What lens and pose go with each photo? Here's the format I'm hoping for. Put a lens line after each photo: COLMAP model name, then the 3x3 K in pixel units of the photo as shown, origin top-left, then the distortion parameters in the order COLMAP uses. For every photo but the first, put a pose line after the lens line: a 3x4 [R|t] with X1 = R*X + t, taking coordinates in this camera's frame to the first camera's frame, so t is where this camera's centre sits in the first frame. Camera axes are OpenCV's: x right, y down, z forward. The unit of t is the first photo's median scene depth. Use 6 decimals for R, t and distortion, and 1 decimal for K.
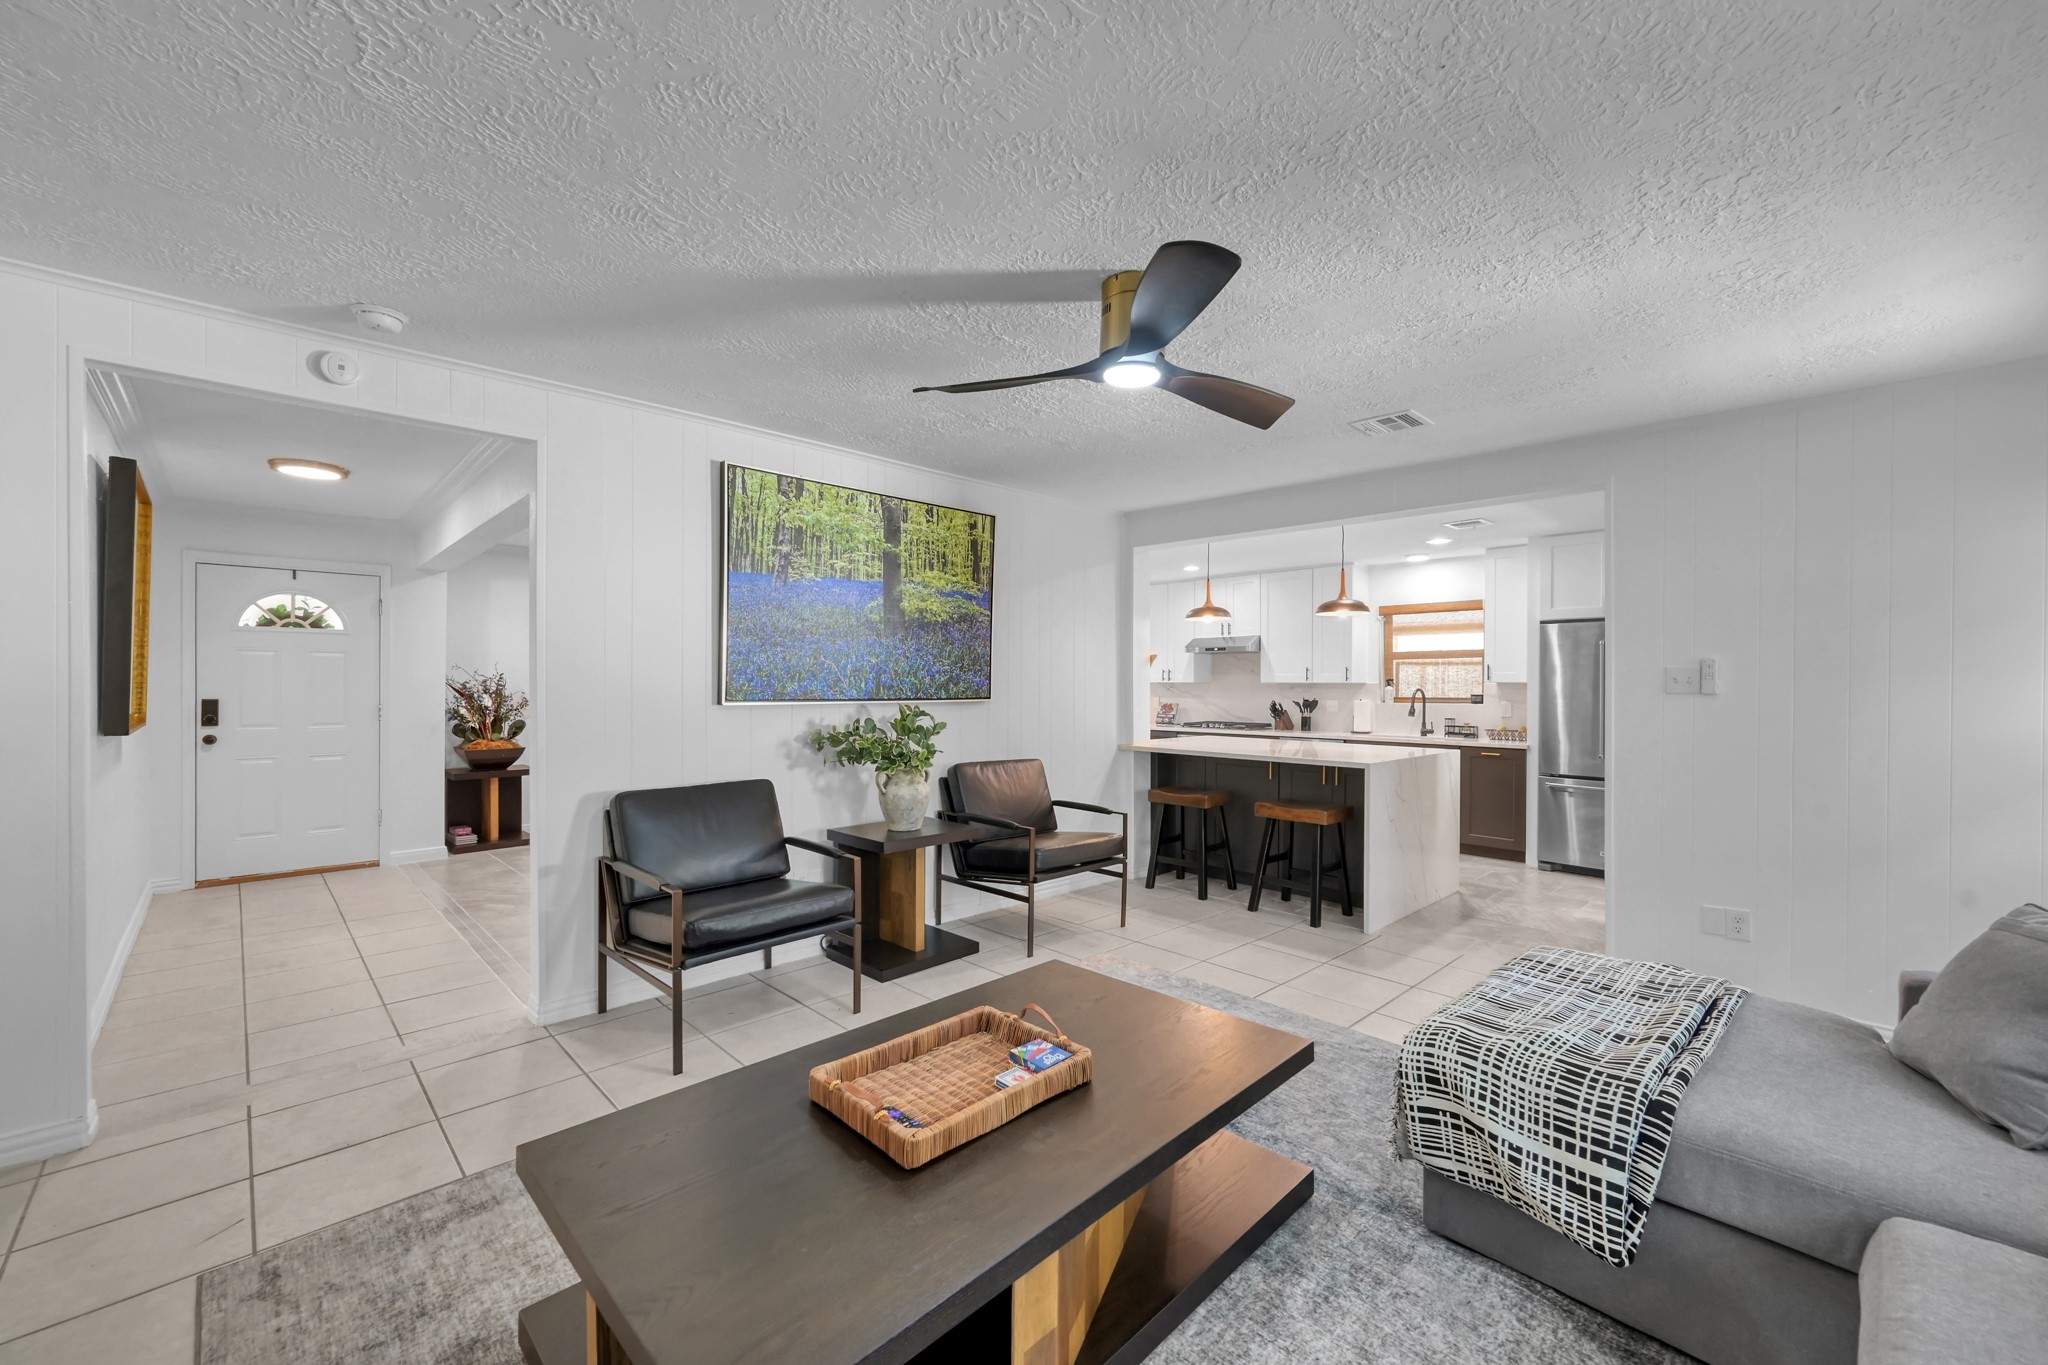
lens RADIAL K [[812.9, 0, 1028.4], [0, 812.9, 685.2], [0, 0, 1]] dist [-0.000584, -0.000020]
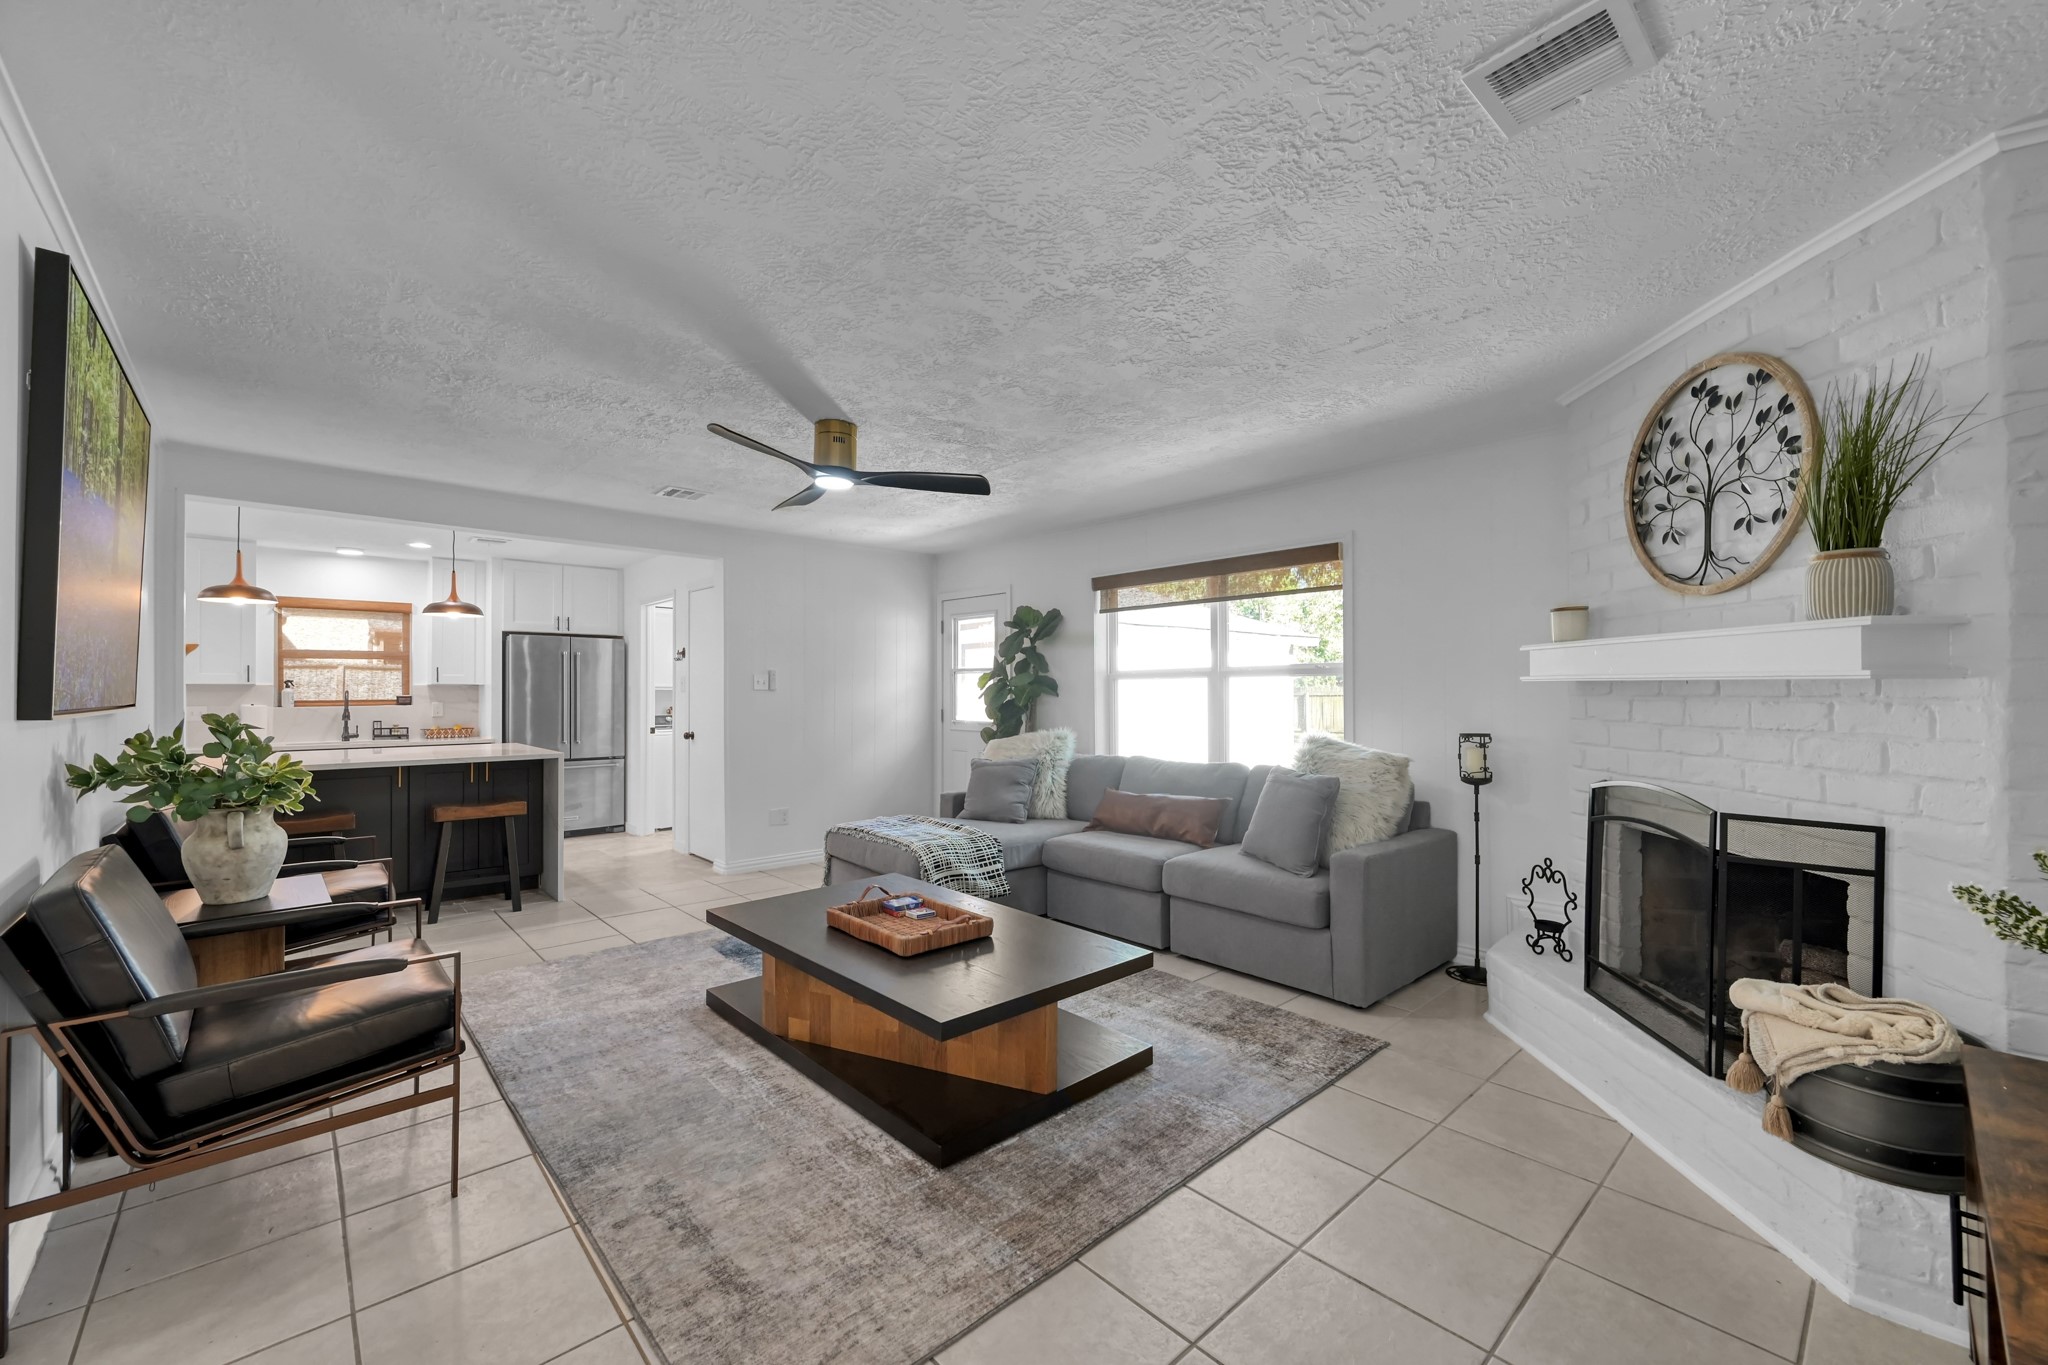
lens RADIAL K [[812.9, 0, 1028.7], [0, 812.9, 691.7], [0, 0, 1]] dist [-0.000584, -0.000020]
pose [[0.039019, -0.006488, 0.999217, -0.431710], [0.004040, 0.999972, 0.006335, 0.002651], [-0.999230, 0.003790, 0.039045, 0.176556]]
